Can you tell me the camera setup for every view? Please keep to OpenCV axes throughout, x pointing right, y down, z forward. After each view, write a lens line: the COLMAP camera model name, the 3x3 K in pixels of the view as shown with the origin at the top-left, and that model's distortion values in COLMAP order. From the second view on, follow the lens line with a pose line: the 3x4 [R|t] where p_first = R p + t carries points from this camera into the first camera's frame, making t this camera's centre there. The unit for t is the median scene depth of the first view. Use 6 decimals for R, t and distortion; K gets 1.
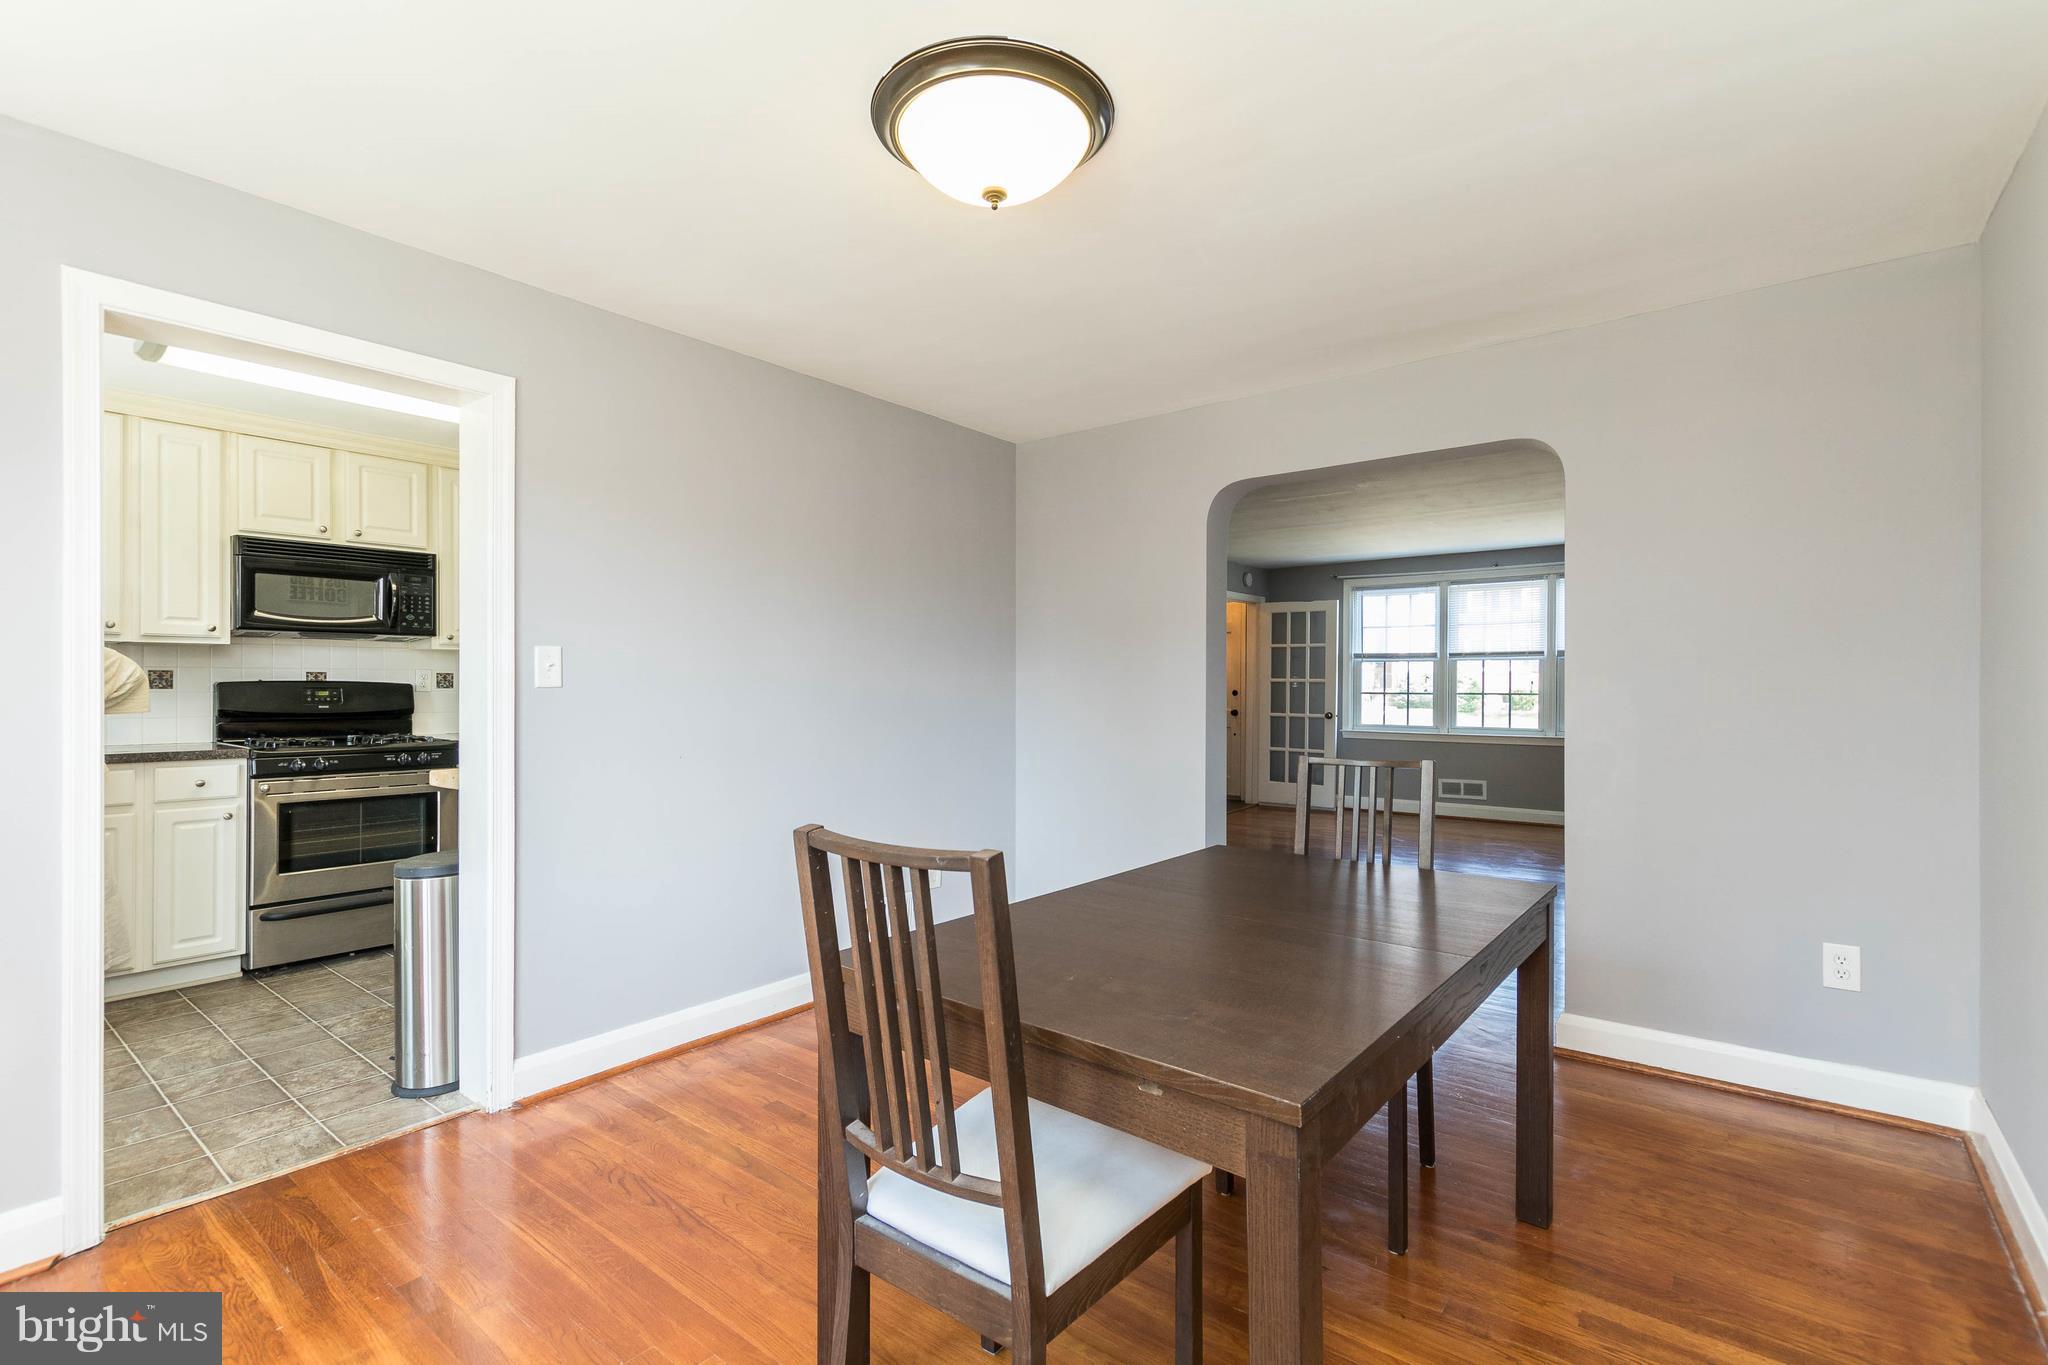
lens RADIAL K [[931.1, 0, 1033.4], [0, 931.1, 664.1], [0, 0, 1]] dist [-0.001224, 0.000272]
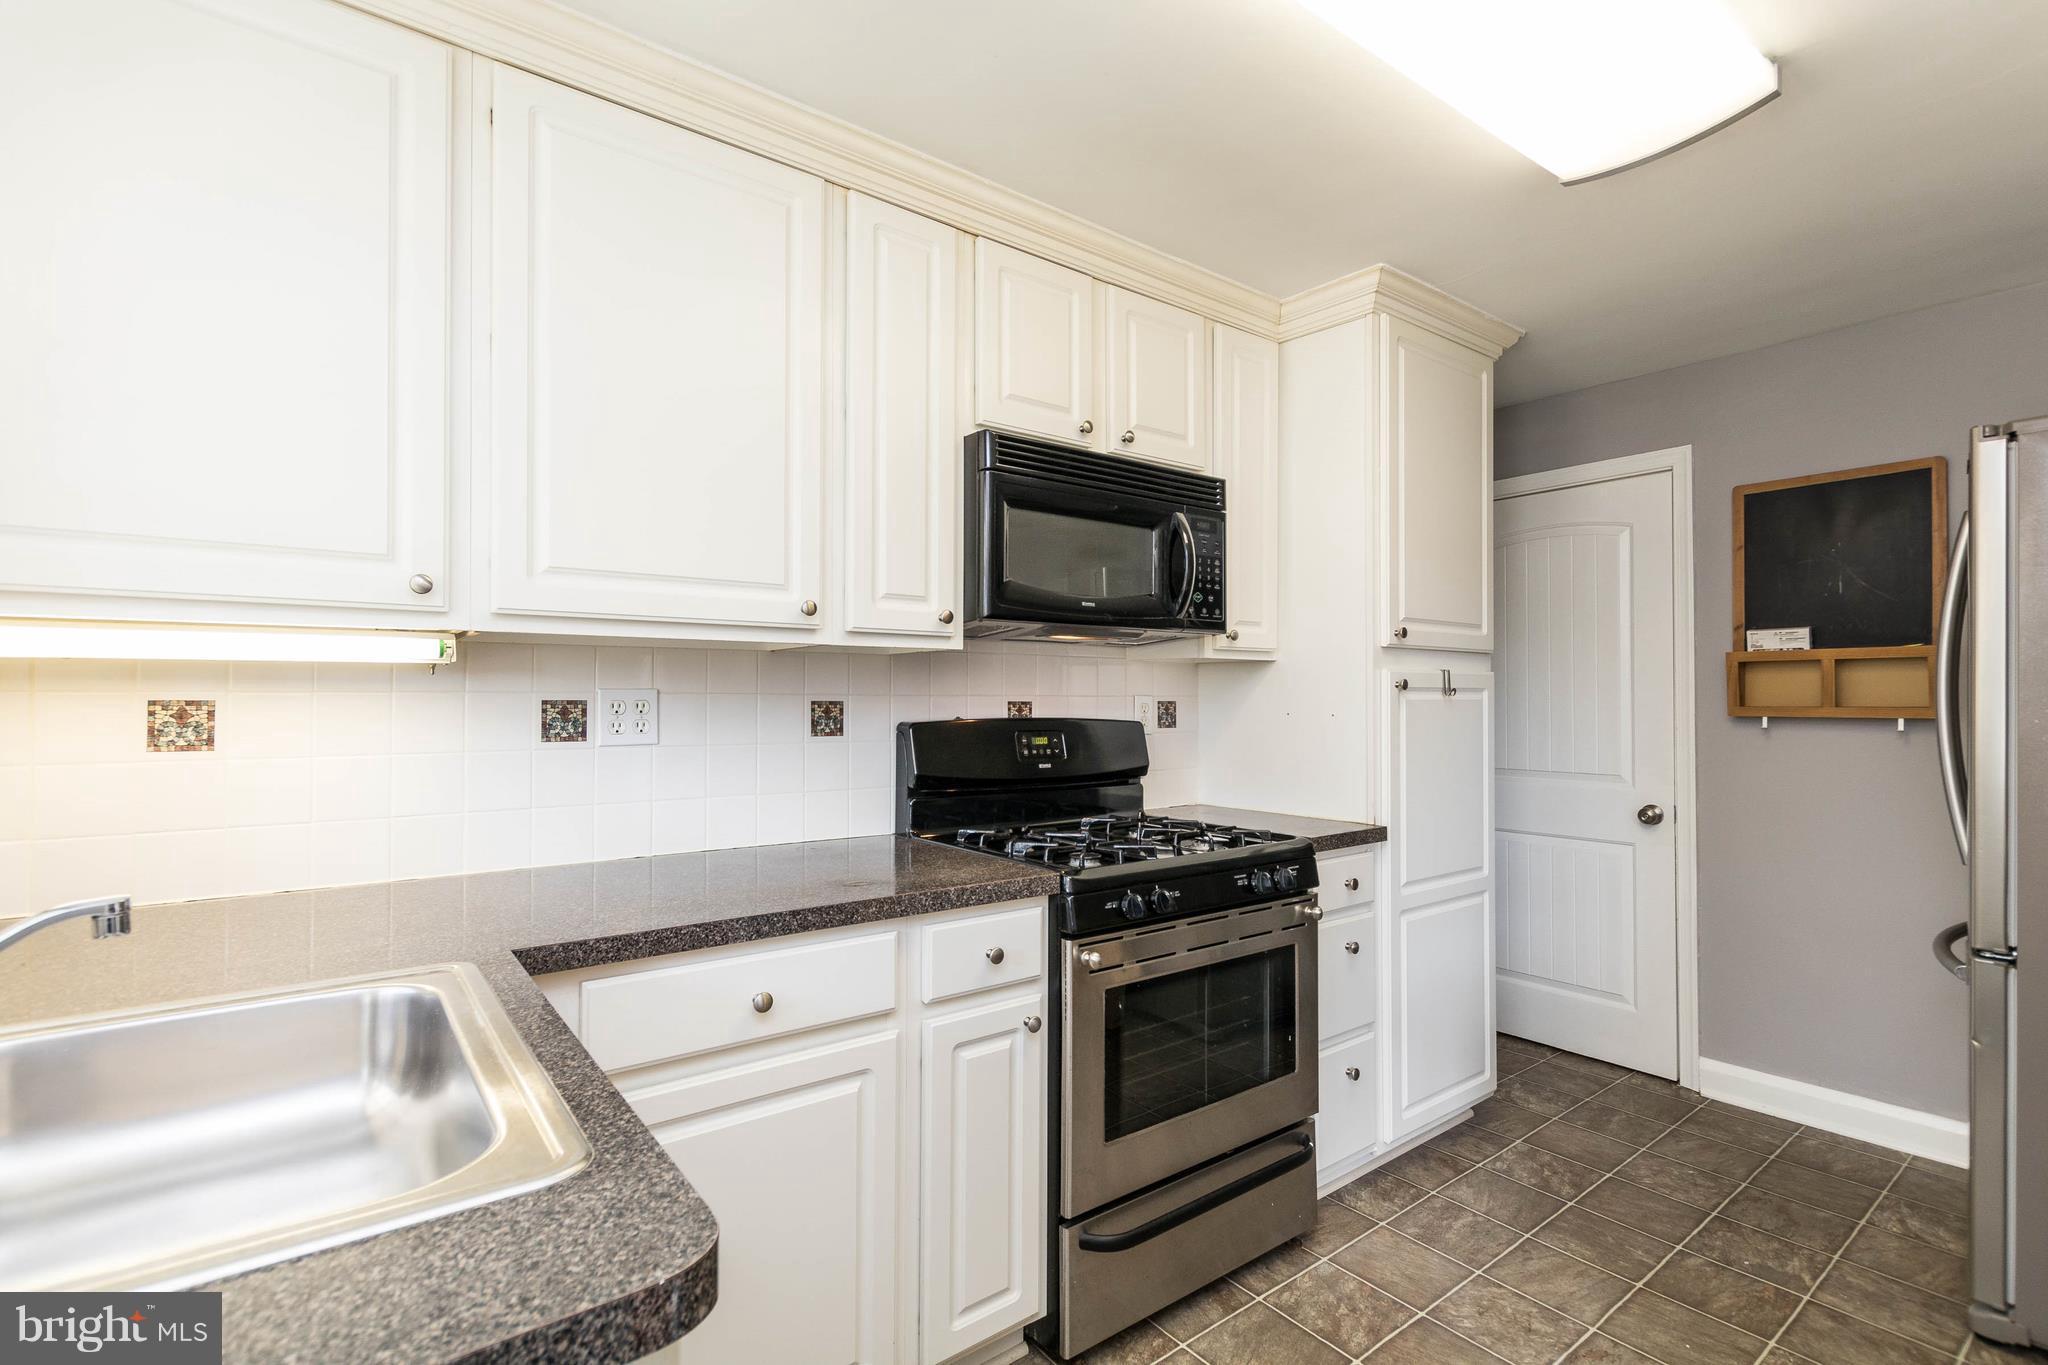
lens RADIAL K [[931.1, 0, 1033.4], [0, 931.1, 664.1], [0, 0, 1]] dist [-0.001224, 0.000272]
pose [[0.970931, -0.012201, -0.239047, -0.652617], [0.007948, 0.999793, -0.018745, -0.003498], [0.239226, 0.016300, 0.970827, 0.479752]]
